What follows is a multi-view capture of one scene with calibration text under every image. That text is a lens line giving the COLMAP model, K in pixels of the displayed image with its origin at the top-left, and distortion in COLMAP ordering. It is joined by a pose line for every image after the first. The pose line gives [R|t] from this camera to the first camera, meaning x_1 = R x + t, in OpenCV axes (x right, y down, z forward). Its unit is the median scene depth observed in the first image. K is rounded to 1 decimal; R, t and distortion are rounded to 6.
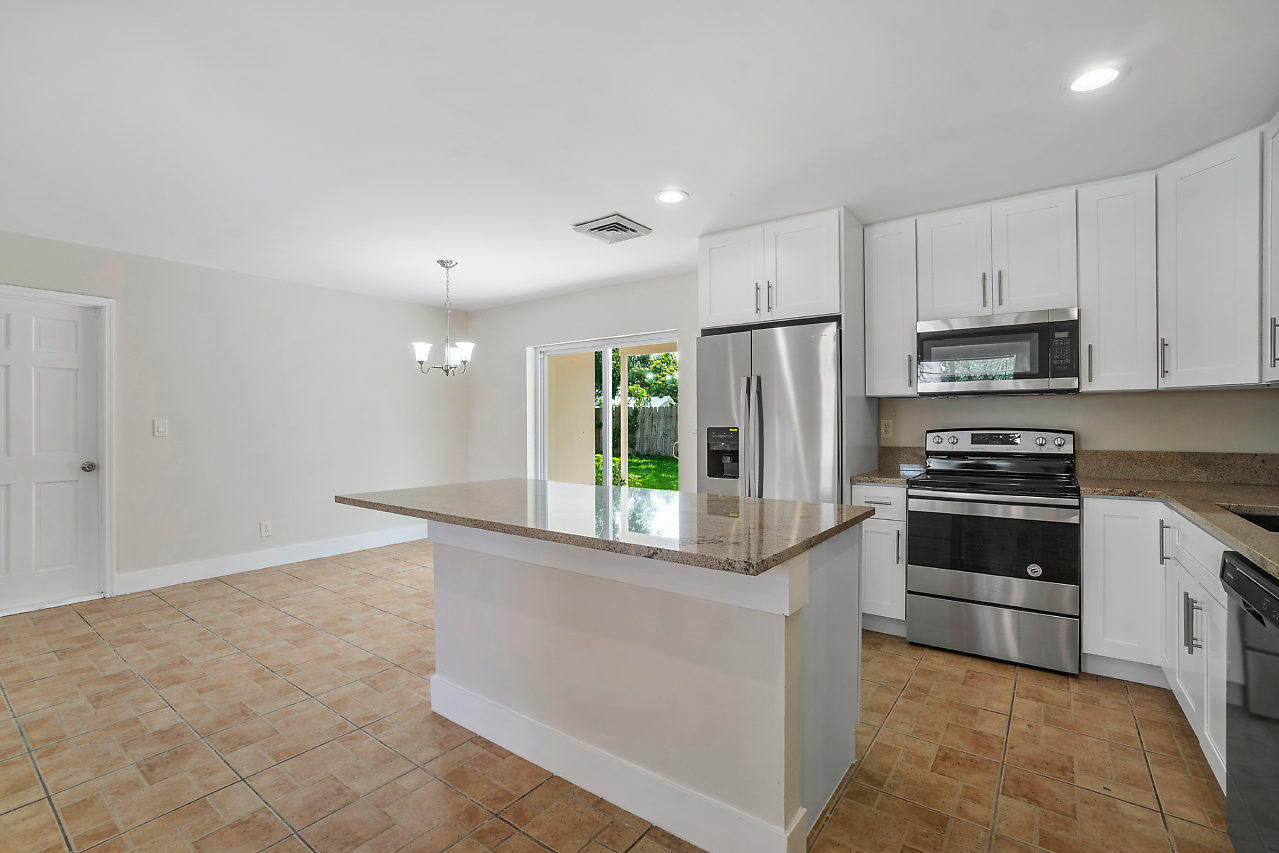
lens RADIAL K [[566.8, 0, 624.3], [0, 566.8, 433.2], [0, 0, 1]] dist [-0.057934, 0.021009]
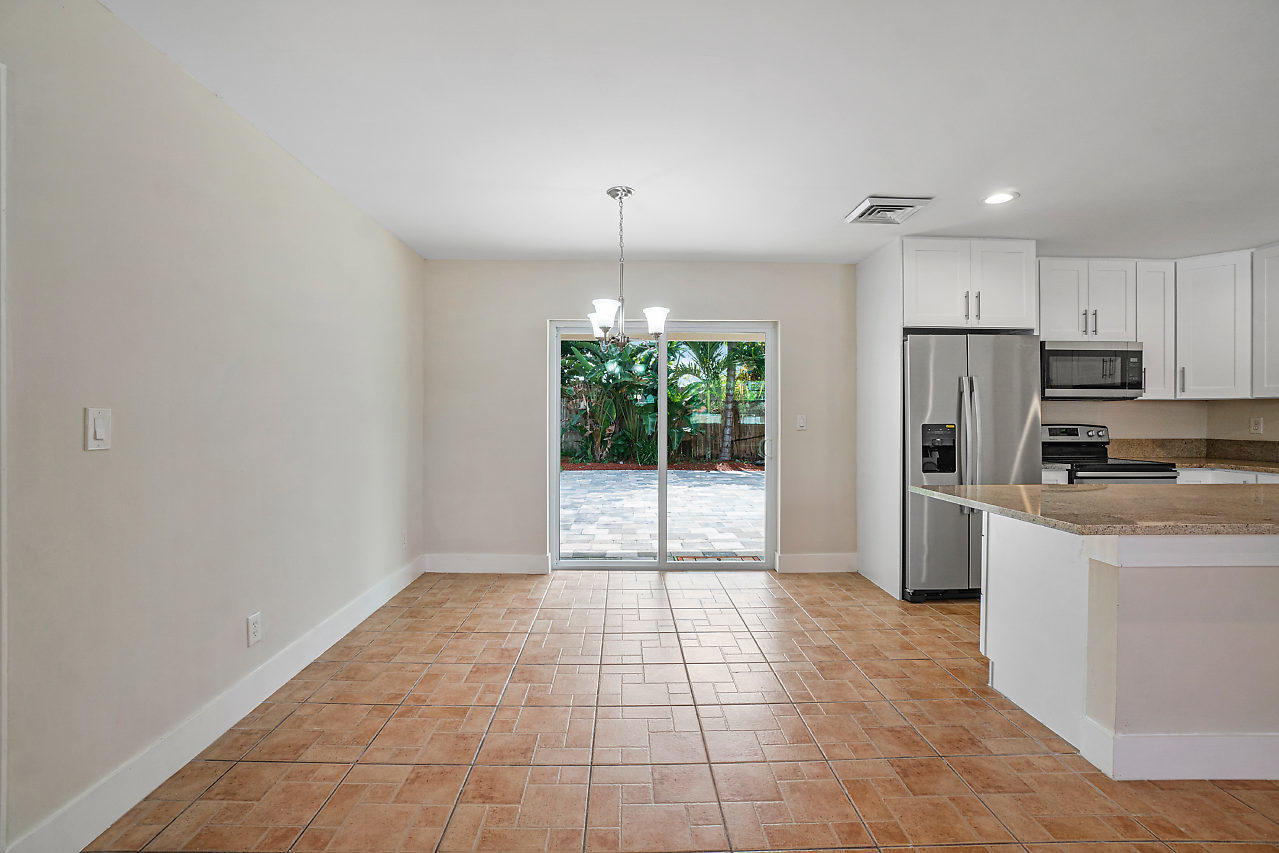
lens RADIAL K [[568.1, 0, 635.0], [0, 568.1, 423.3], [0, 0, 1]] dist [-0.057914, 0.020272]
pose [[0.793071, -0.001886, 0.609127, -1.089443], [0.007948, 0.999942, -0.007252, -0.010793], [-0.609078, 0.010592, 0.793040, 0.632316]]
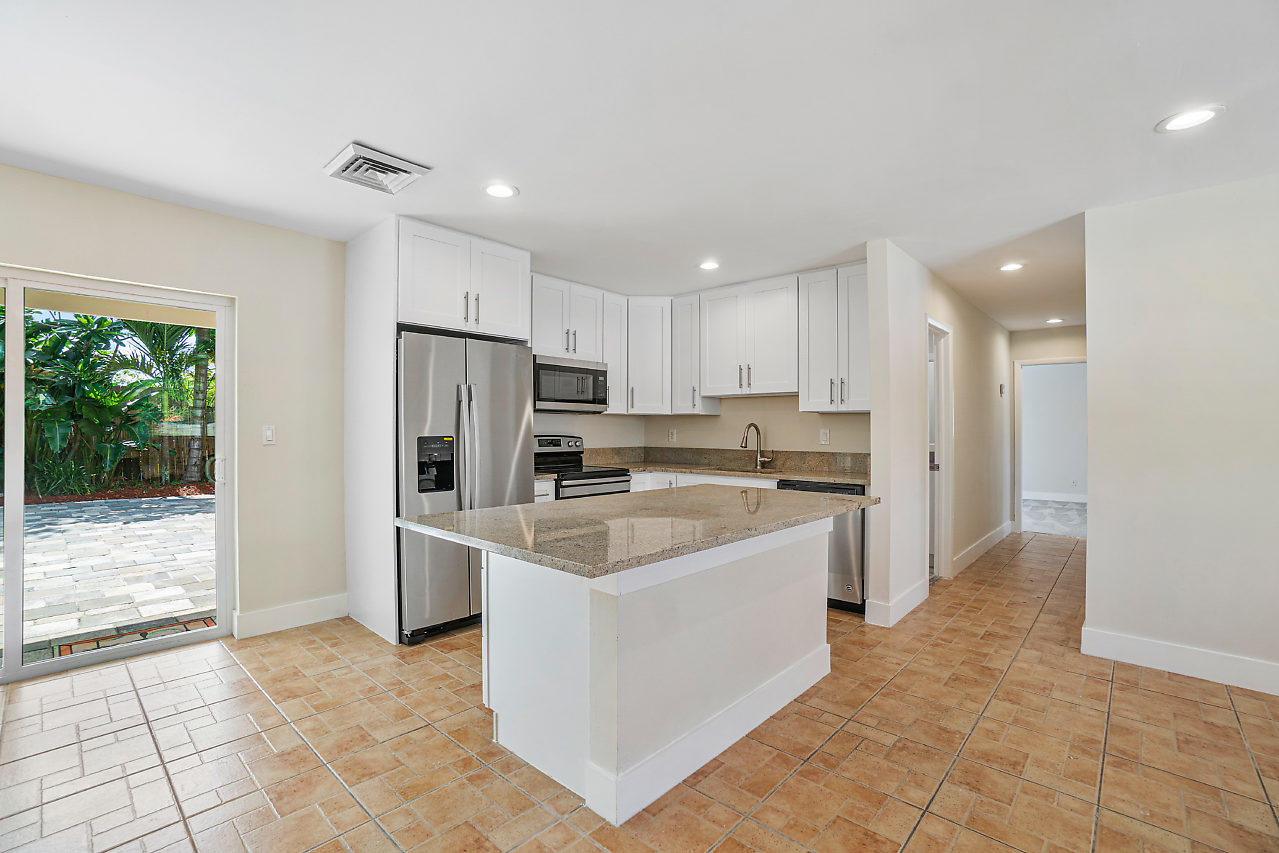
lens RADIAL K [[566.8, 0, 624.3], [0, 566.8, 433.2], [0, 0, 1]] dist [-0.057934, 0.021009]
pose [[0.109261, -0.002950, 0.994009, -0.848992], [0.013876, 0.999903, 0.001442, -0.015883], [-0.993916, 0.013636, 0.109291, 0.721835]]
